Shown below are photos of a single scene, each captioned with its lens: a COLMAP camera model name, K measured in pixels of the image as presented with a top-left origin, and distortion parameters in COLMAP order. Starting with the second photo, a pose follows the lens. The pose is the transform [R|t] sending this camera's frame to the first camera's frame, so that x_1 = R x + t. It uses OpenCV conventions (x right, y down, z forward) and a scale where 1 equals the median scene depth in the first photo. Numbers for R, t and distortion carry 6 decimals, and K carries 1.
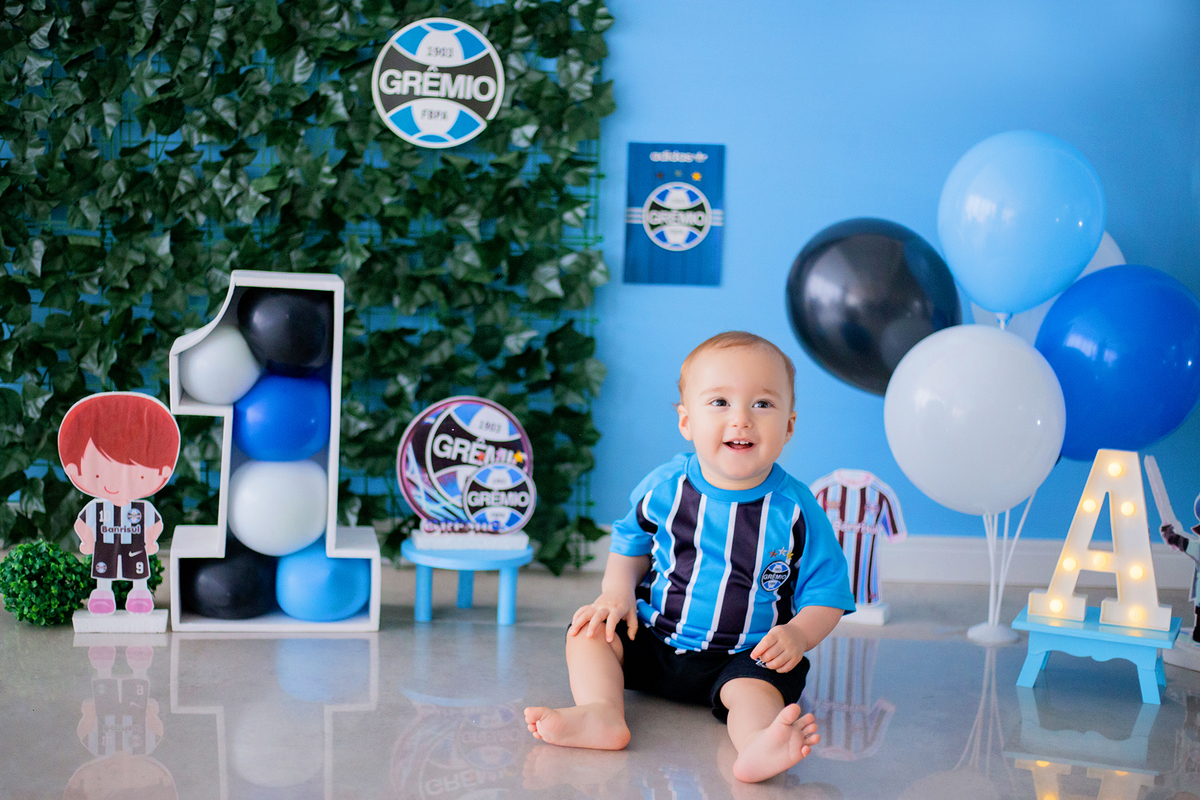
lens RADIAL K [[1730.9, 0, 553.9], [0, 1730.9, 449.1], [0, 0, 1]] dist [-0.119353, 0.000000]
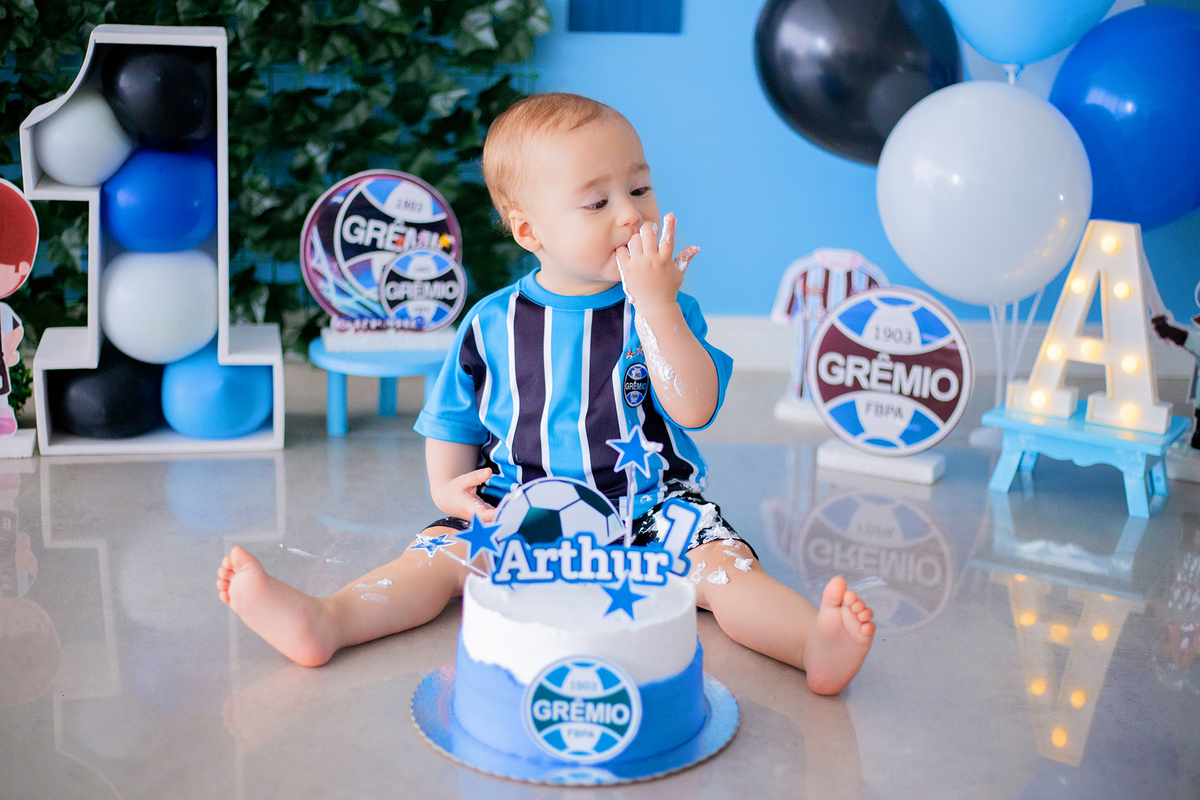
lens RADIAL K [[1730.9, 0, 587.8], [0, 1730.9, 417.3], [0, 0, 1]] dist [-0.119353, 0.000000]
pose [[0.999221, -0.018103, 0.035062, 0.018384], [0.013593, 0.992082, 0.124855, -0.014055], [-0.037045, -0.124281, 0.991555, 0.145273]]
